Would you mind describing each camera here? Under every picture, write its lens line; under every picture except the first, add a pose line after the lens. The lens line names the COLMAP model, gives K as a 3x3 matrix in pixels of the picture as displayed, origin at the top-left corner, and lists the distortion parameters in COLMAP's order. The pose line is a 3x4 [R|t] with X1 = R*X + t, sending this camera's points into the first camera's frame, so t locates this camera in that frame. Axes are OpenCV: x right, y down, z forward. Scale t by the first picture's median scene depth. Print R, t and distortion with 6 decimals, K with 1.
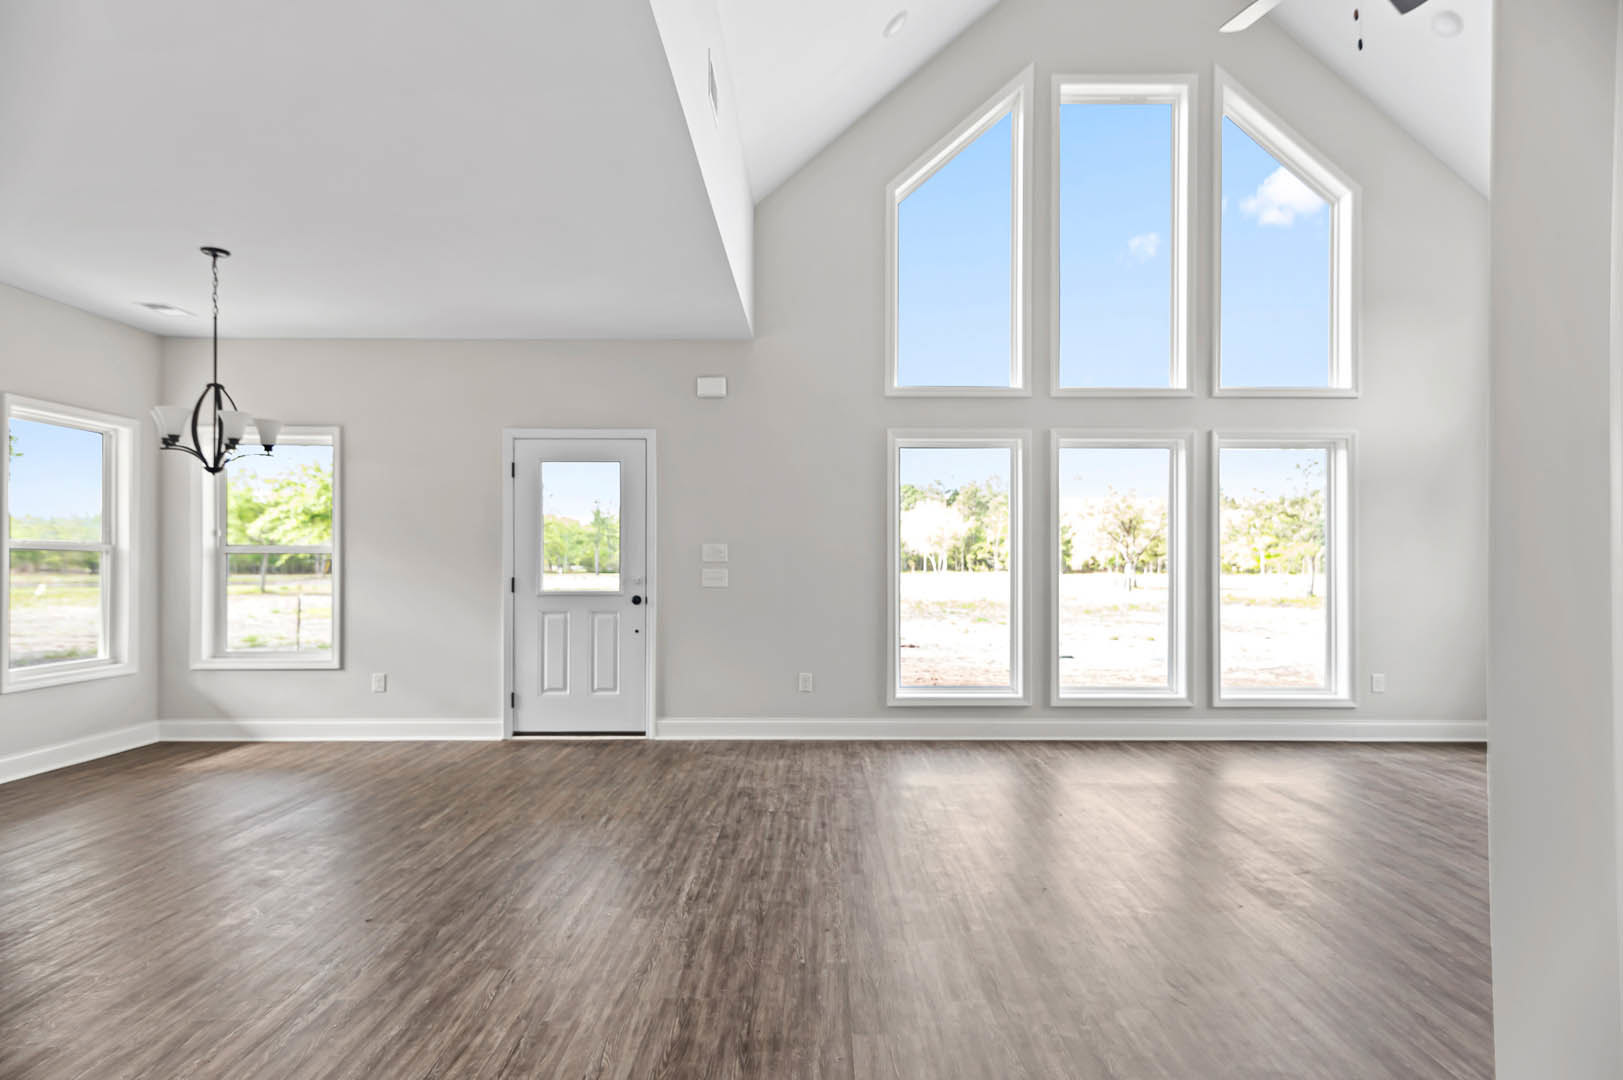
lens RADIAL K [[930.3, 0, 835.0], [0, 930.3, 559.4], [0, 0, 1]] dist [0.016175, 0.000586]
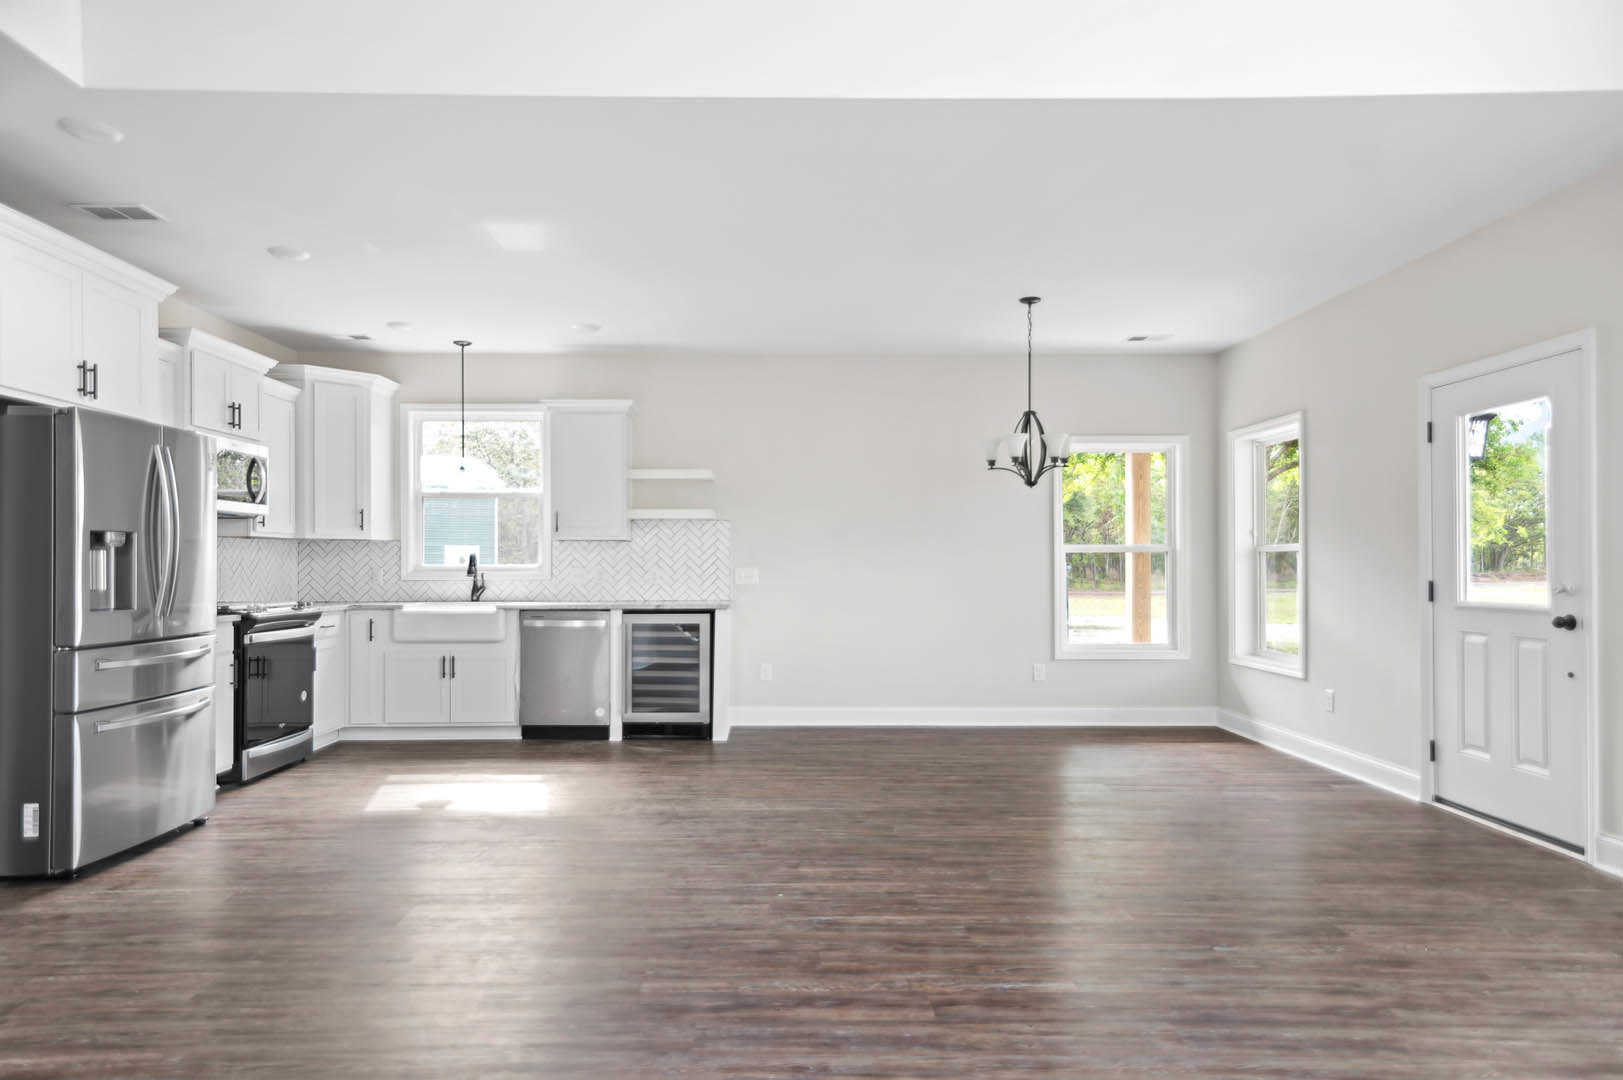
lens RADIAL K [[998.8, 0, 784.6], [0, 998.8, 558.0], [0, 0, 1]] dist [0.030896, 0.001997]
pose [[-0.005827, -0.006823, -0.999960, 0.503707], [0.005011, 0.999964, -0.006852, 0.005068], [0.999970, -0.005050, -0.005793, 0.574679]]
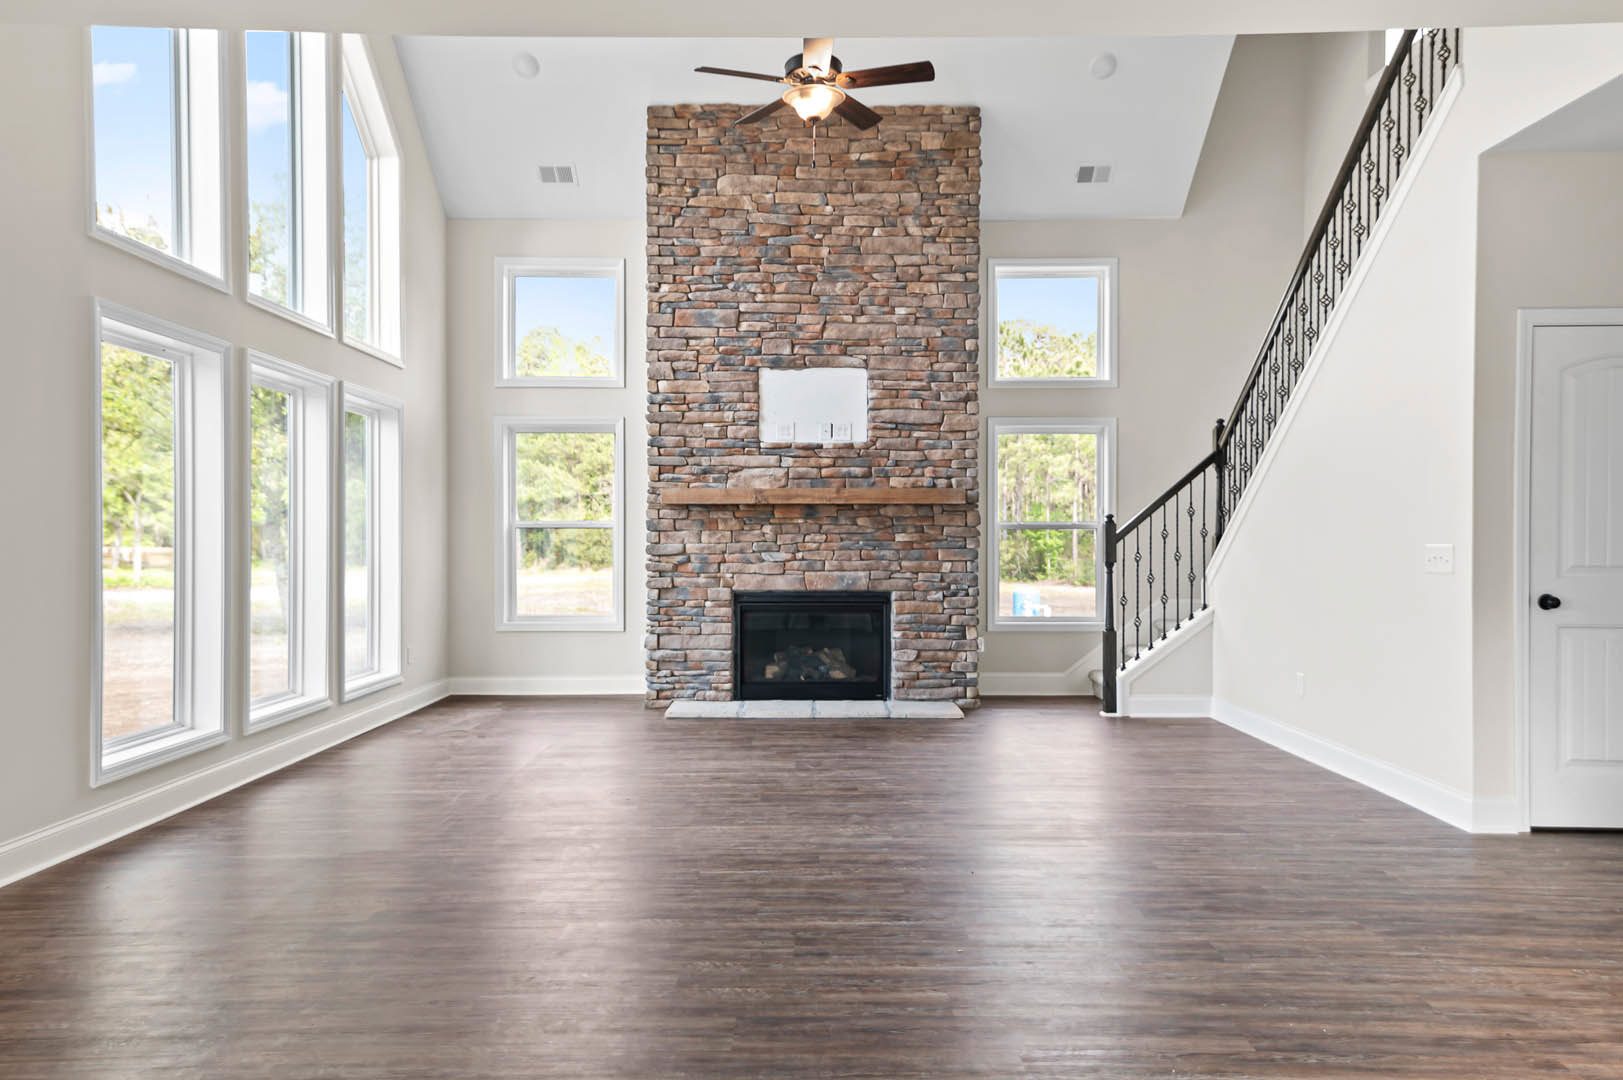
lens RADIAL K [[1100.3, 0, 811.5], [0, 1100.3, 540.0], [0, 0, 1]] dist [0.044388, 0.002505]
pose [[0.016966, -0.000903, 0.999856, -0.708103], [-0.005940, 0.999982, 0.001003, 0.004802], [-0.999838, -0.005956, 0.016960, 0.635444]]
